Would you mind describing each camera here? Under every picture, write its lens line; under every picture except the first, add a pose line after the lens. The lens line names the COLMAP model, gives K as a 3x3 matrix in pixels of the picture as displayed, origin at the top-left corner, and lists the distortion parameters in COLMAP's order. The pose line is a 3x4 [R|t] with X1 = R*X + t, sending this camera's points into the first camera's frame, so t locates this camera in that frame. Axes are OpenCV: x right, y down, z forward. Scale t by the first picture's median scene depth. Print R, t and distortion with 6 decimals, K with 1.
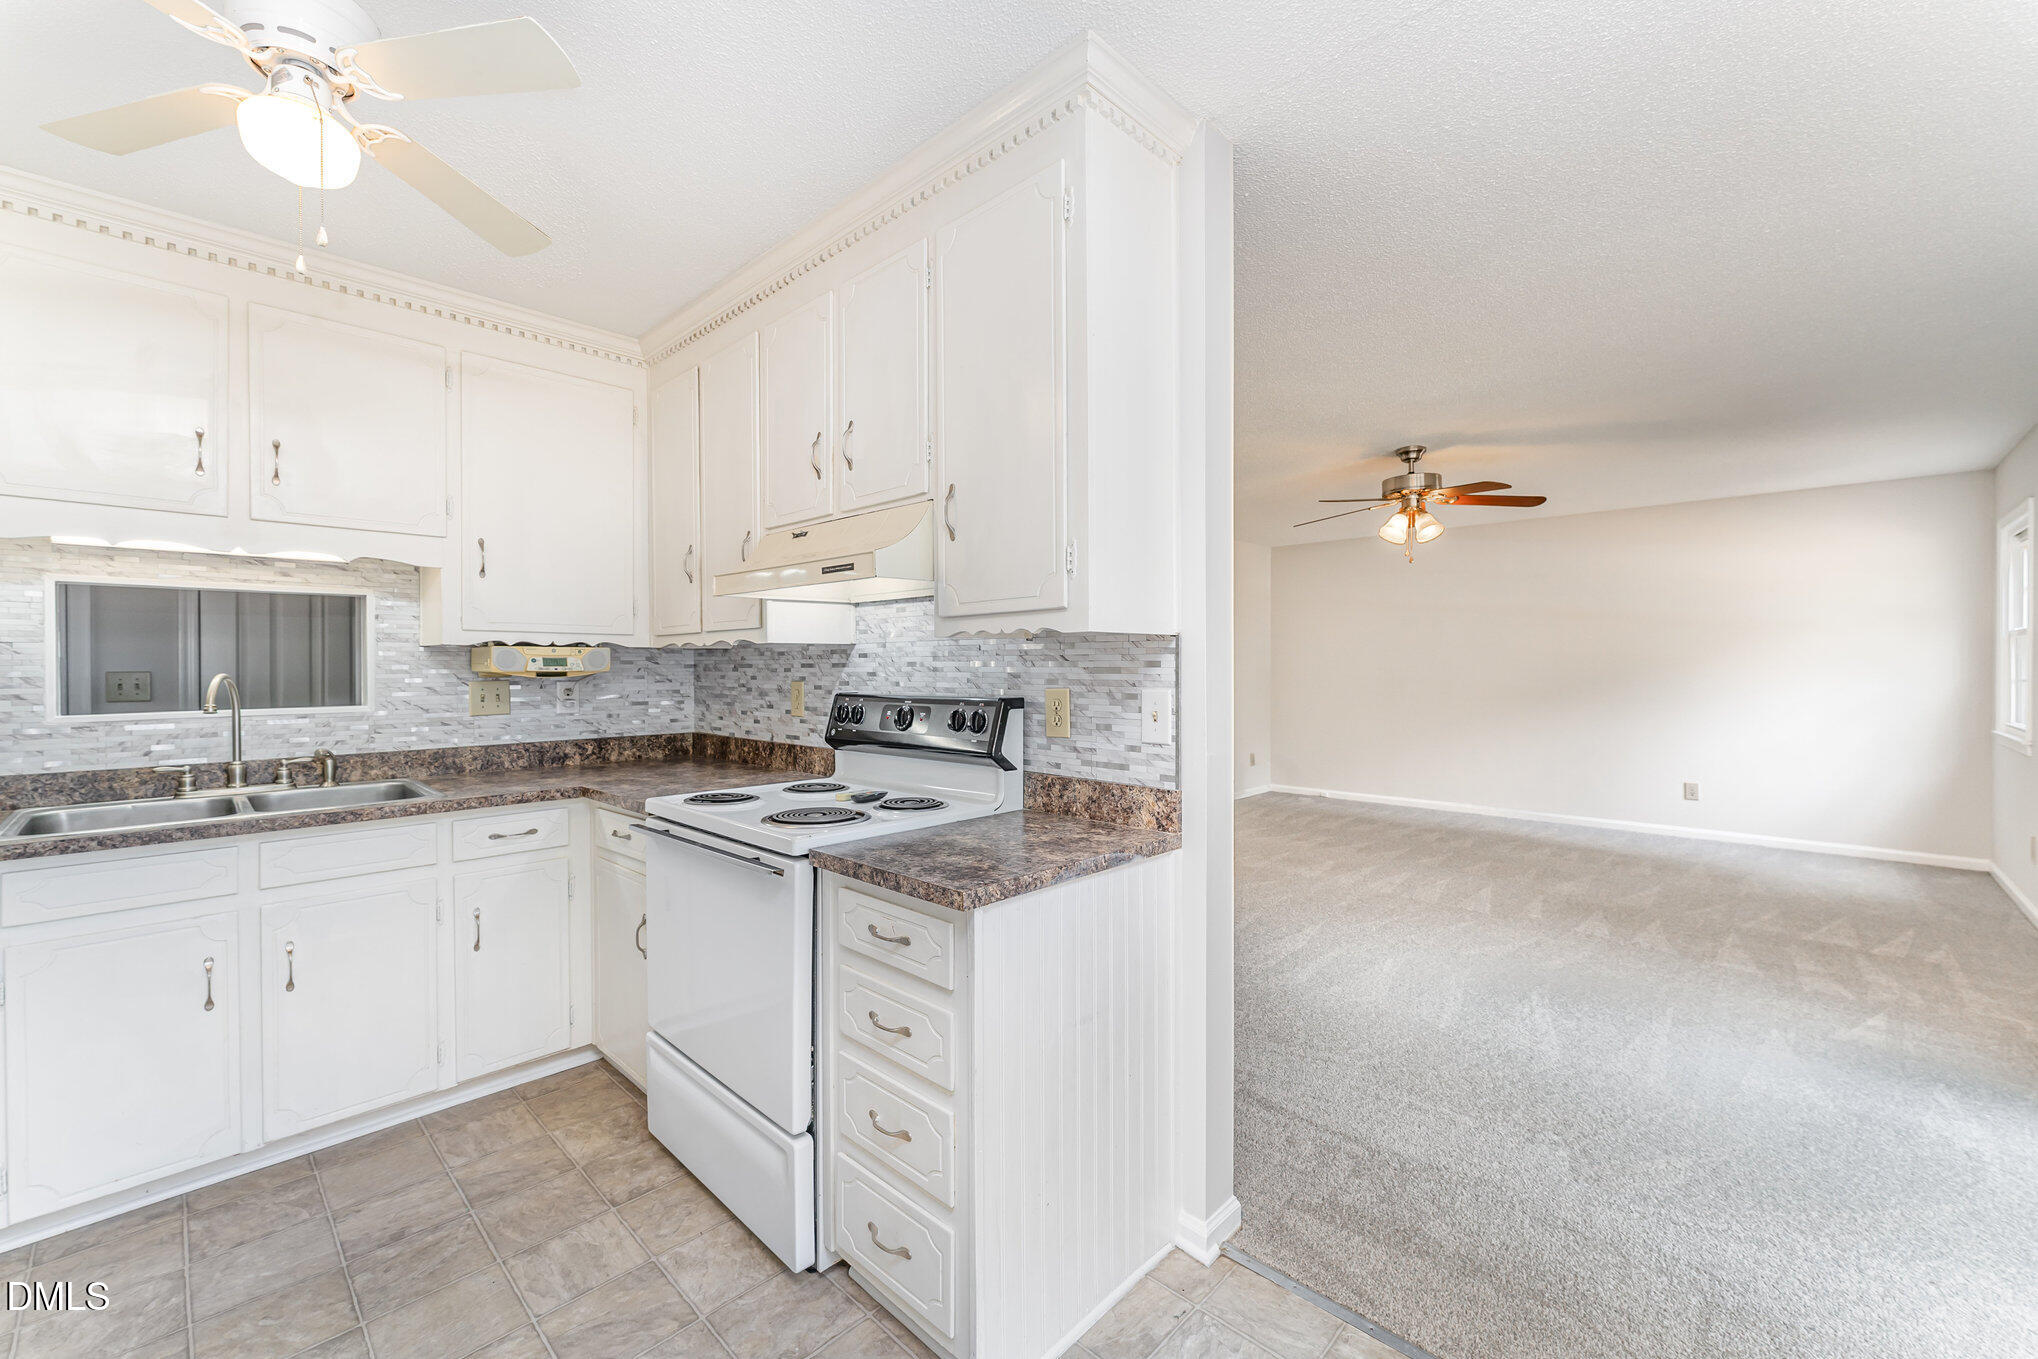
lens RADIAL K [[816.7, 0, 1020.0], [0, 816.7, 673.6], [0, 0, 1]] dist [0.001224, -0.000088]
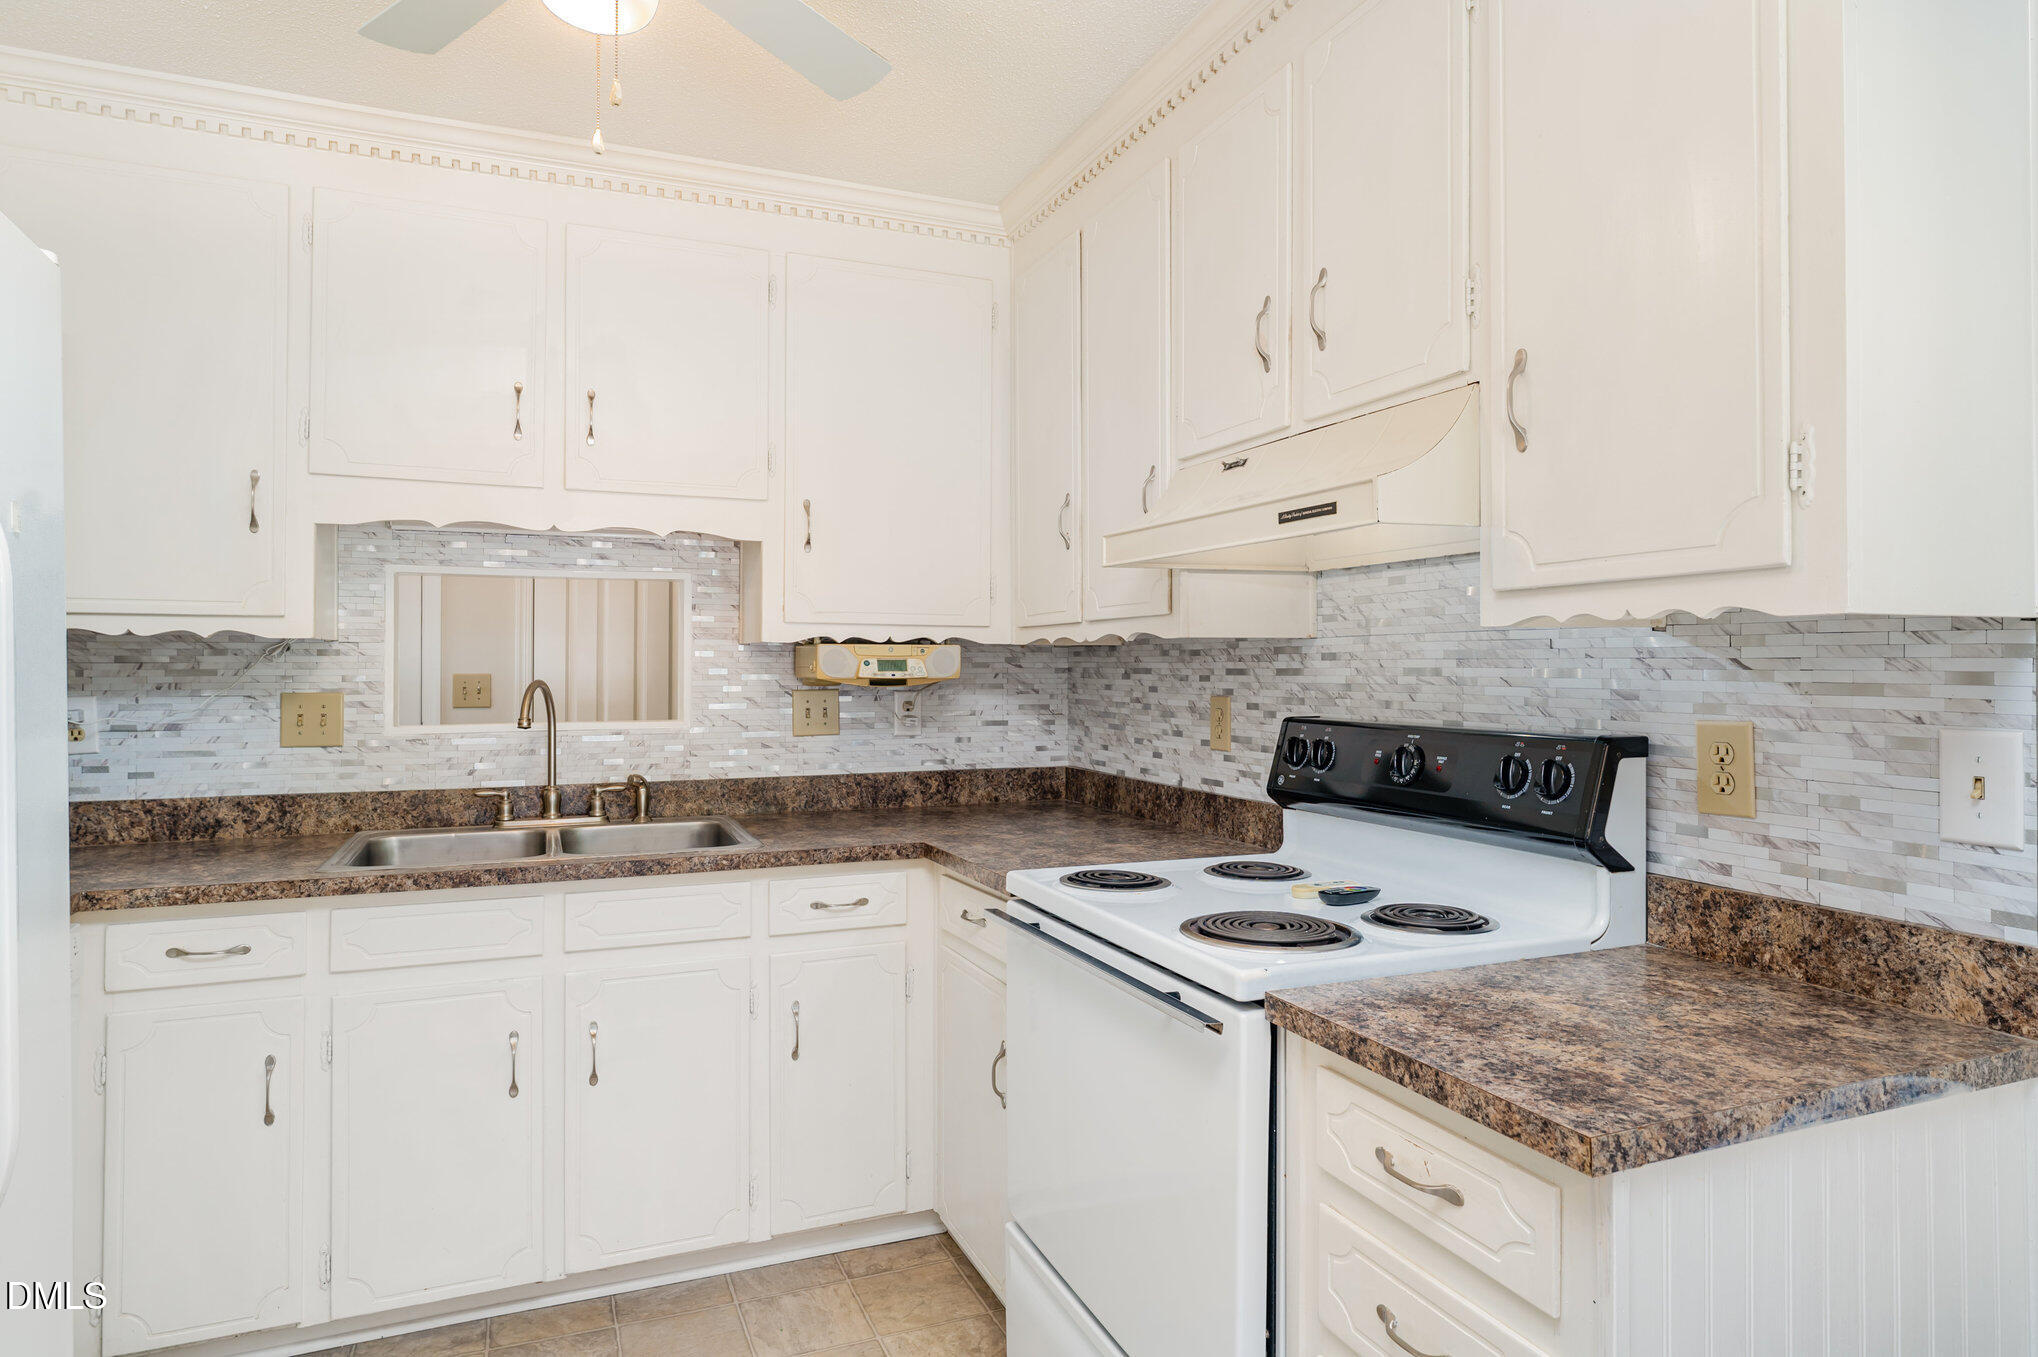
lens RADIAL K [[1166.4, 0, 1021.4], [0, 1166.4, 661.9], [0, 0, 1]] dist [0.000338, -0.000464]
pose [[0.916715, 0.002255, -0.399536, -0.062395], [-0.007254, 0.999913, -0.010999, -0.007844], [0.399476, 0.012981, 0.916652, 0.119657]]
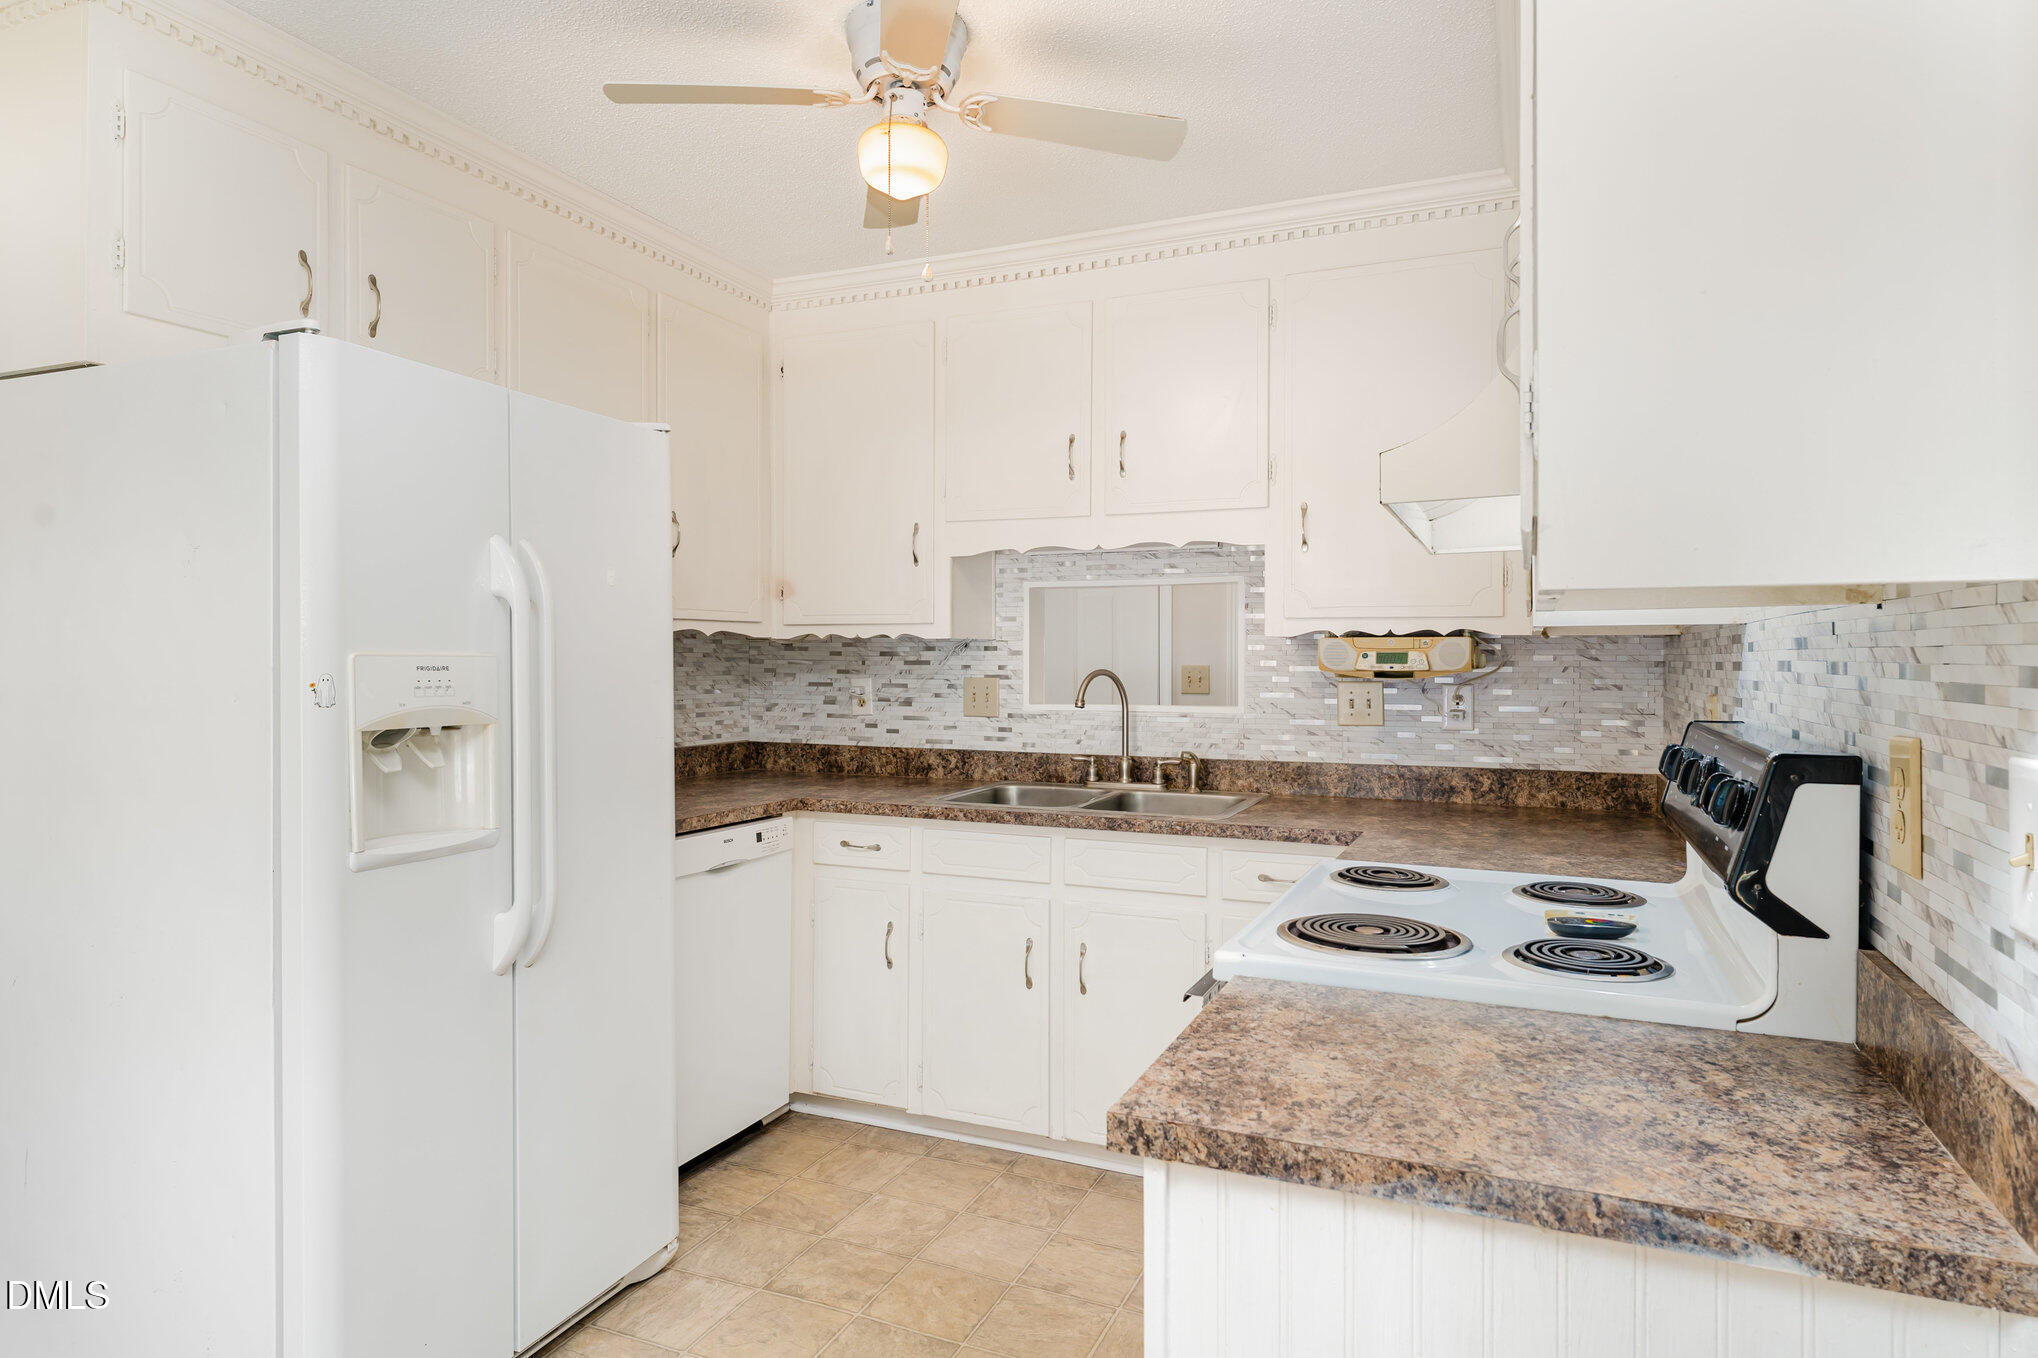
lens RADIAL K [[1168.2, 0, 1047.0], [0, 1168.2, 663.3], [0, 0, 1]] dist [-0.000045, 0.000168]
pose [[0.356355, 0.007744, -0.934319, 0.360181], [-0.012027, 0.999921, 0.003701, -0.011438], [0.934273, 0.009918, 0.356420, 0.413484]]
